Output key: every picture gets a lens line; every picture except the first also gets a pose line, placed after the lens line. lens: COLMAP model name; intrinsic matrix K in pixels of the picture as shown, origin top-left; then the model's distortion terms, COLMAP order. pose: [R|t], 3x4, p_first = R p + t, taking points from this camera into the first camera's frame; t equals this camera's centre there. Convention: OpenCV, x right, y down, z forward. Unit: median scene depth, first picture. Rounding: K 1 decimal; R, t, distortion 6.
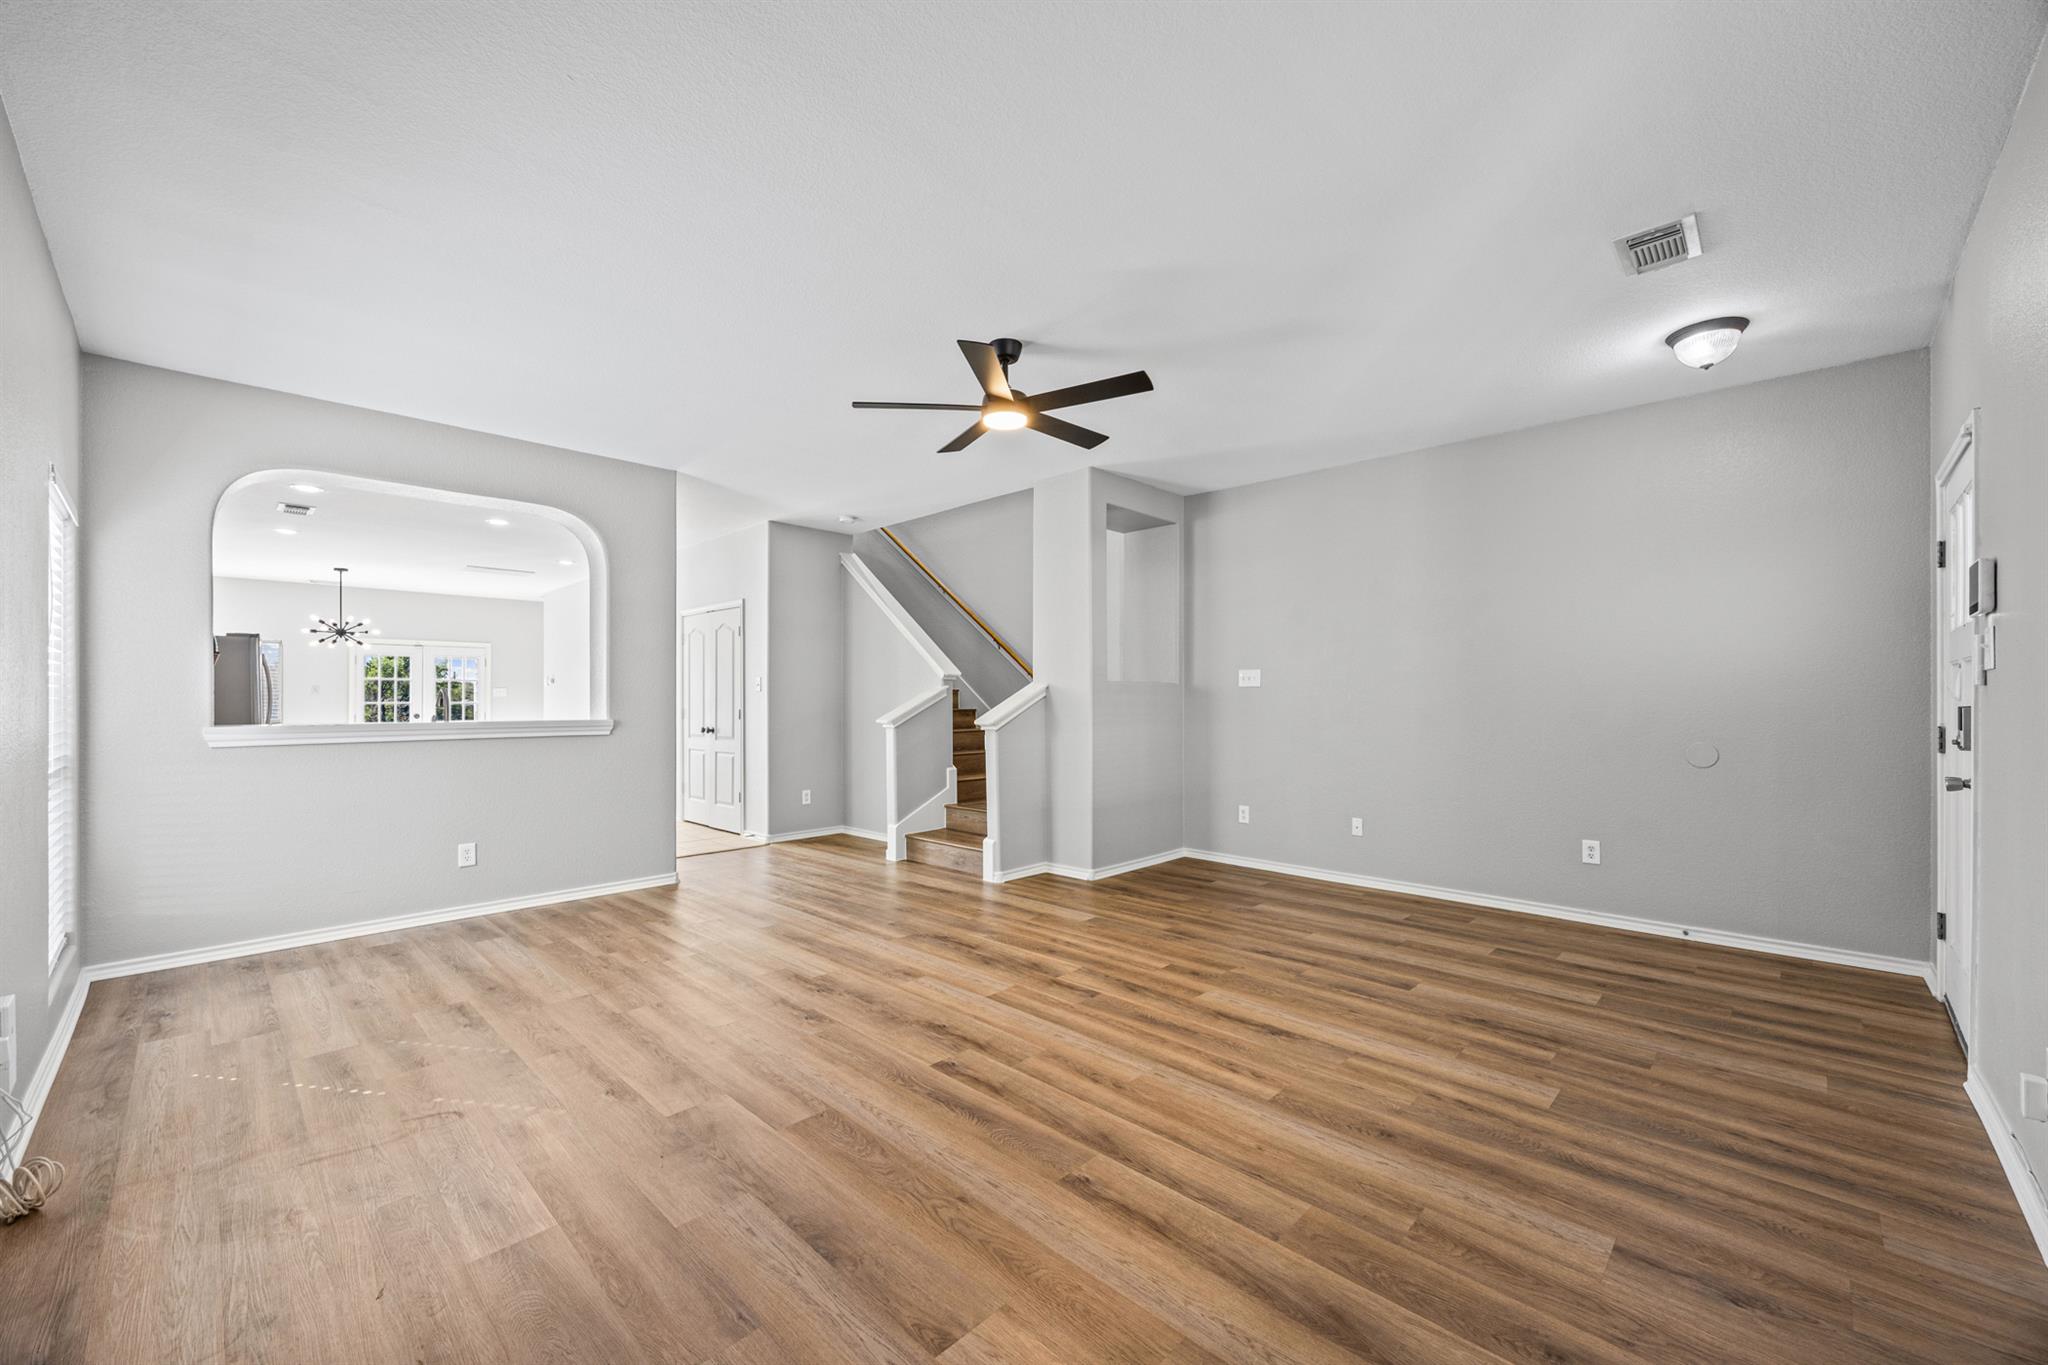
lens RADIAL K [[800.2, 0, 1016.9], [0, 800.2, 701.9], [0, 0, 1]] dist [0.002370, -0.000455]
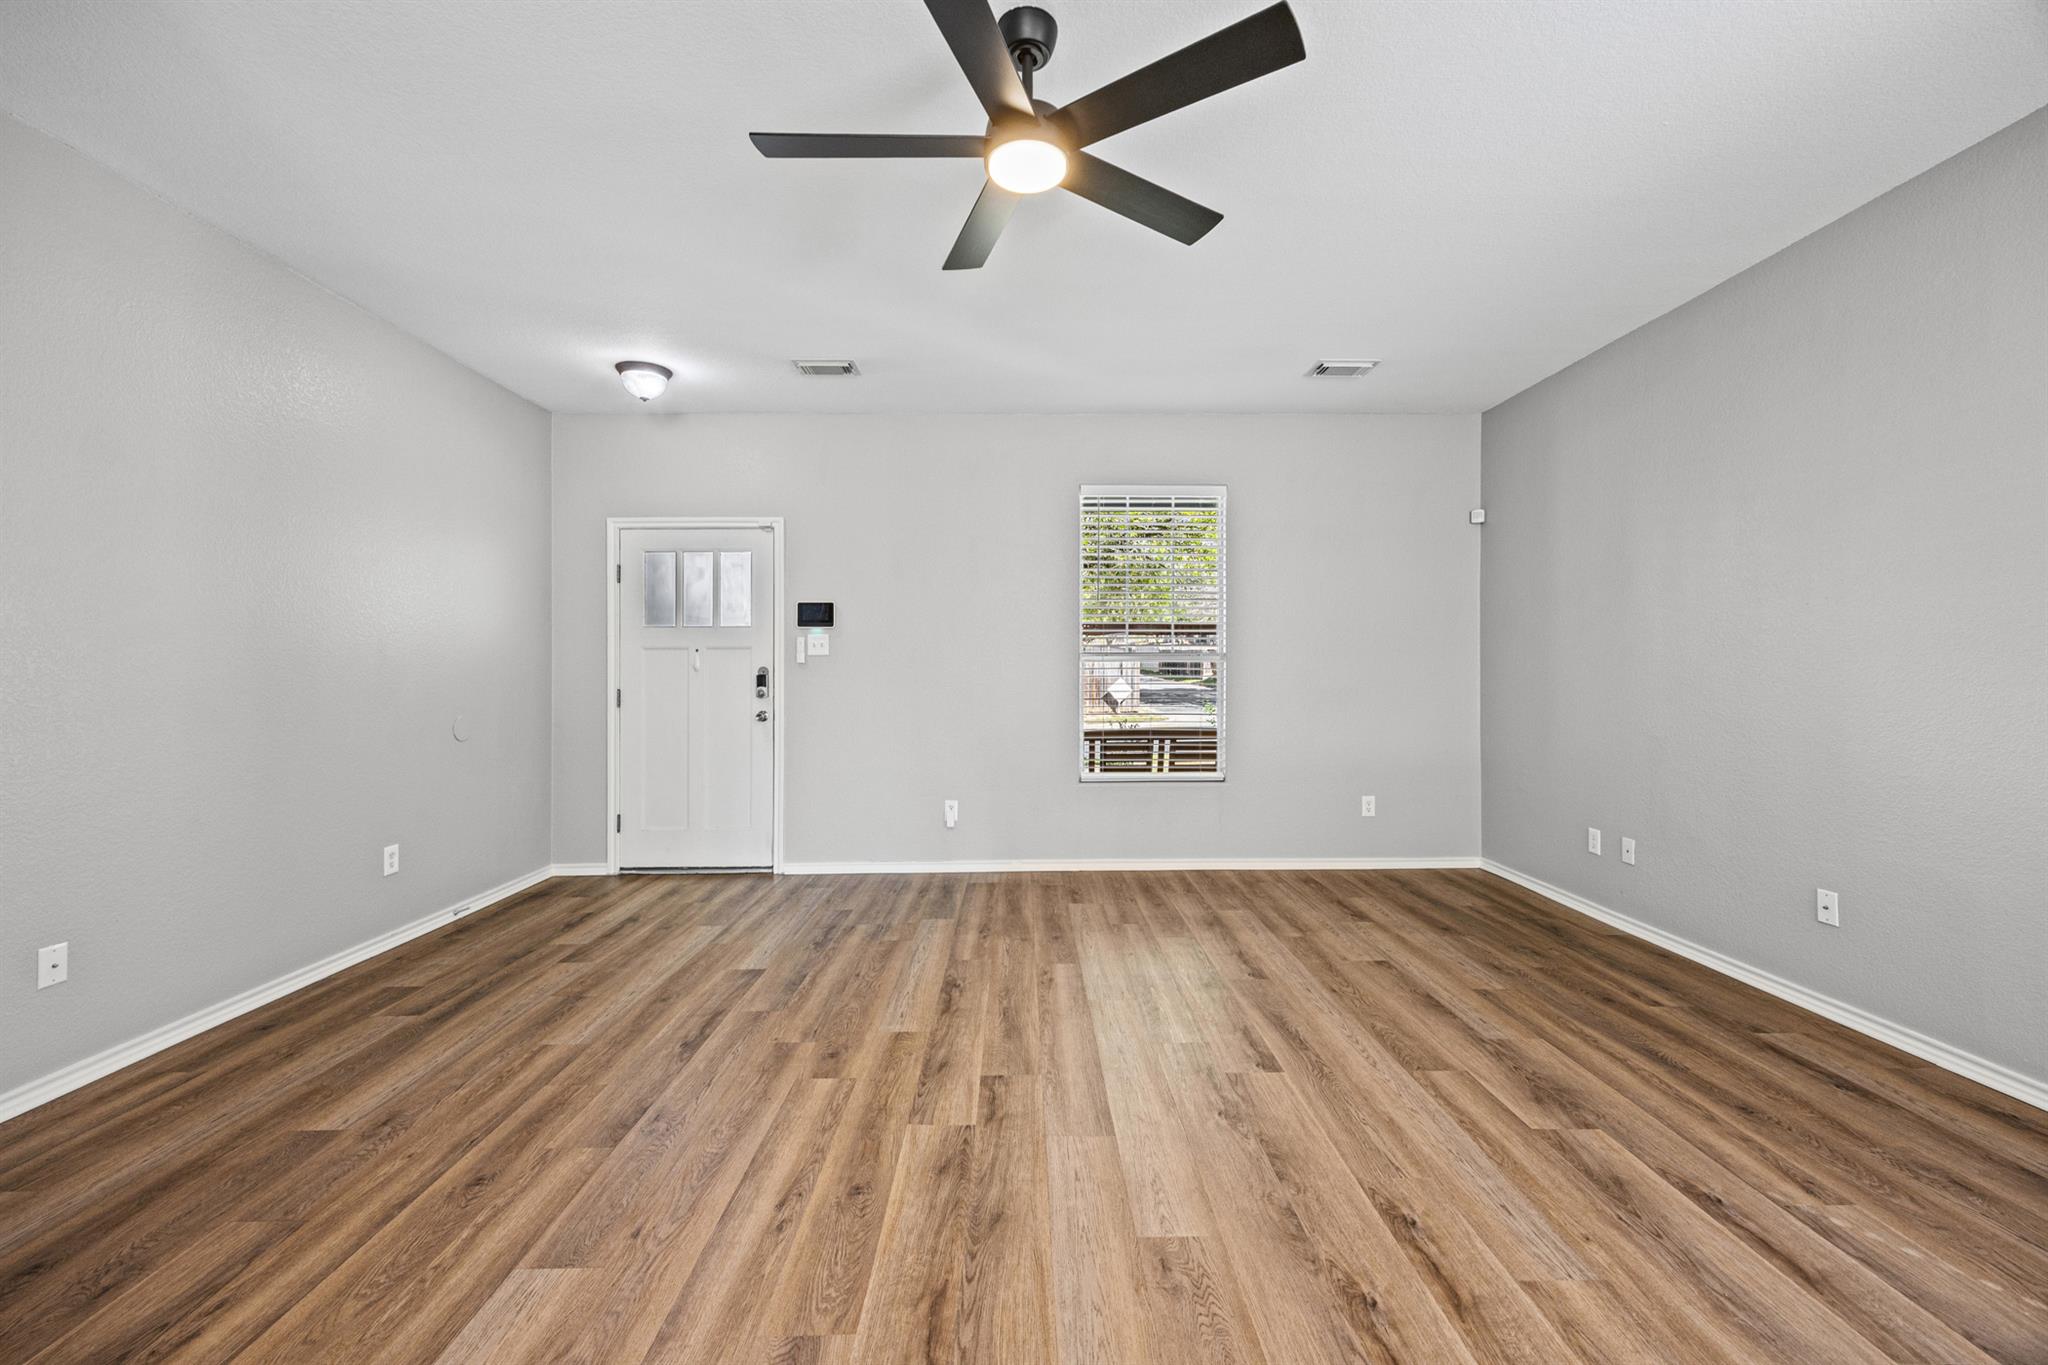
lens RADIAL K [[800.2, 0, 1043.5], [0, 800.2, 678.4], [0, 0, 1]] dist [0.002370, -0.000455]
pose [[-0.718879, -0.004046, 0.695124, -0.367342], [0.009385, 0.999835, 0.015525, -0.005237], [-0.695072, 0.017685, -0.718723, 1.242828]]
